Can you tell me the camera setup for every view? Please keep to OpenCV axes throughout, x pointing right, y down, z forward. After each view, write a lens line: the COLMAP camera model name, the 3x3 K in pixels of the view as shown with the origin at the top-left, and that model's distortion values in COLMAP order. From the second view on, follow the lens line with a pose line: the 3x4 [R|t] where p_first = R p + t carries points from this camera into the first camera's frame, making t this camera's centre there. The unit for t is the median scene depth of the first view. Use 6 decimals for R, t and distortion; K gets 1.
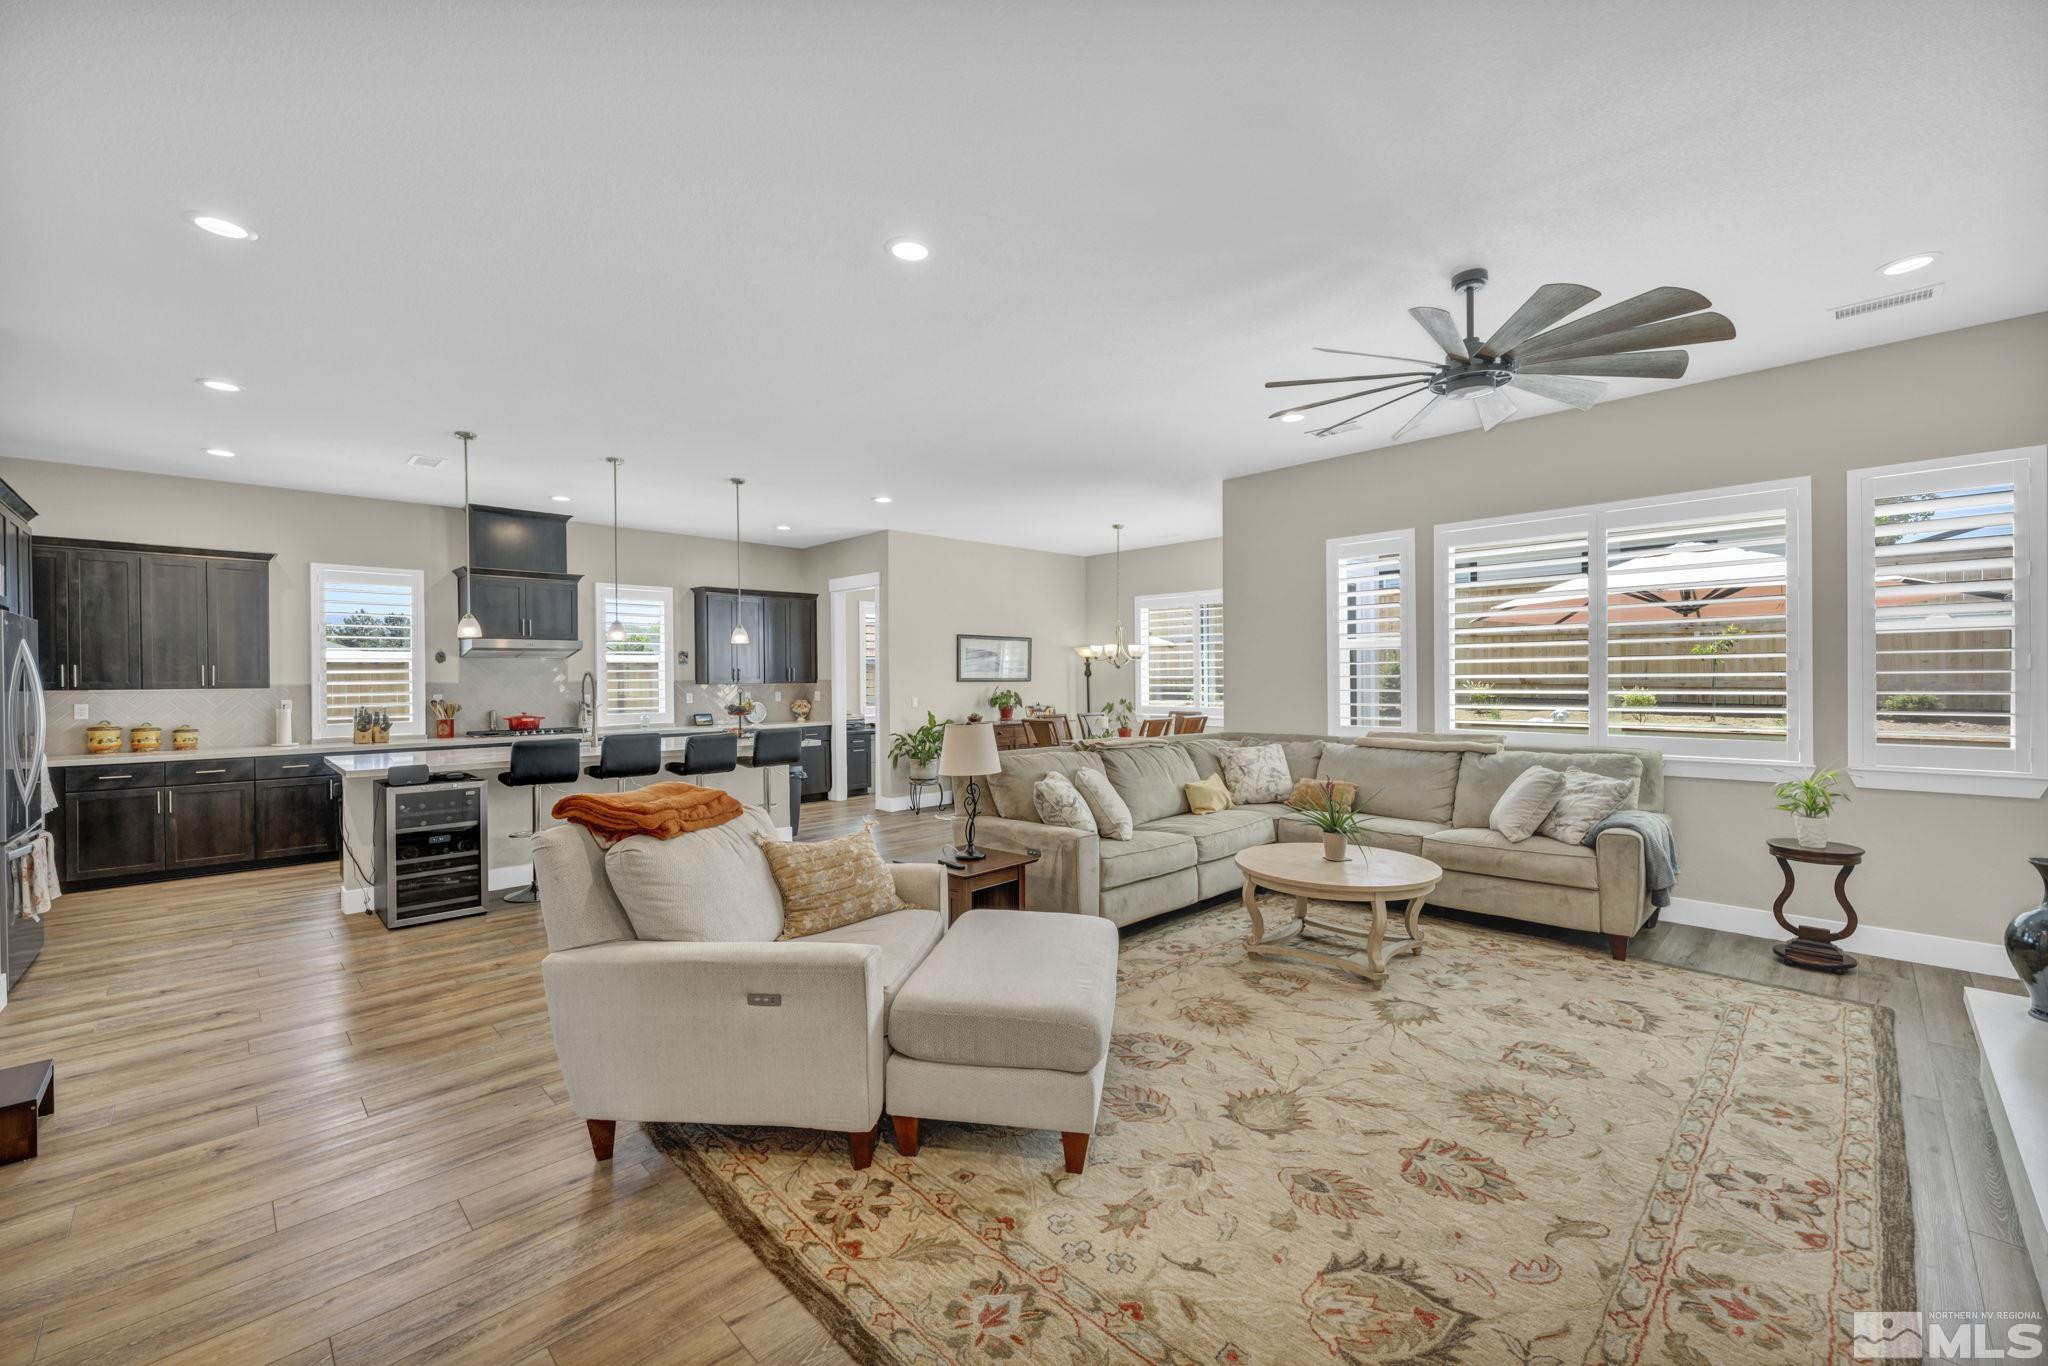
lens RADIAL K [[824.1, 0, 1026.6], [0, 824.1, 672.6], [0, 0, 1]] dist [-0.003862, 0.001112]
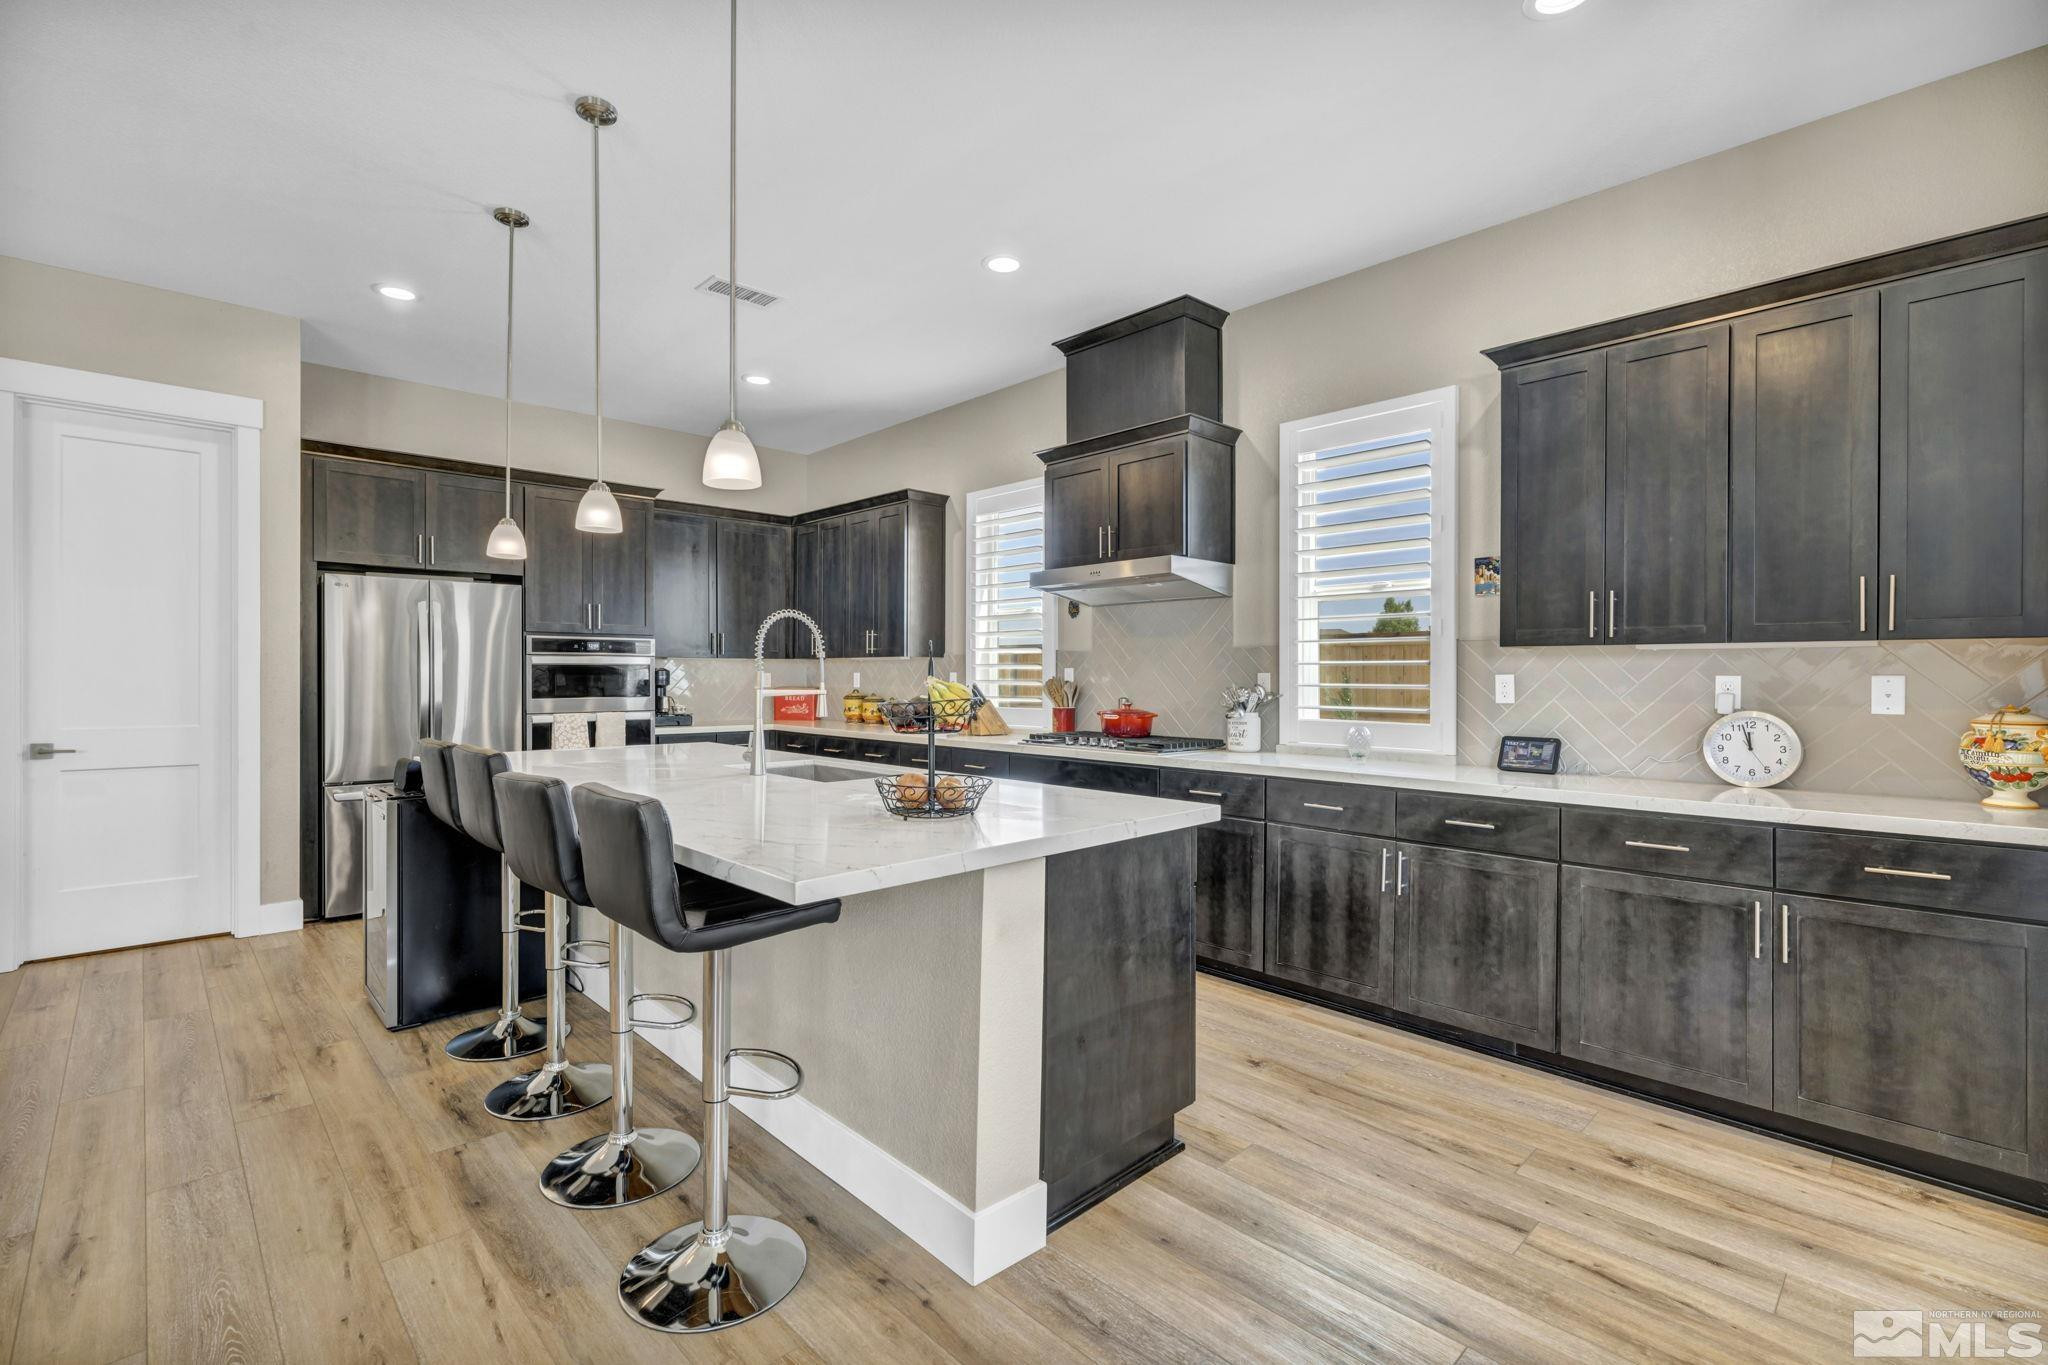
lens RADIAL K [[909.4, 0, 997.8], [0, 909.4, 676.4], [0, 0, 1]] dist [-0.001794, -0.000012]
pose [[-0.037913, 0.008897, -0.999241, -0.045352], [0.003499, 0.999955, 0.008771, 0.050648], [0.999275, -0.003164, -0.037942, 1.869442]]
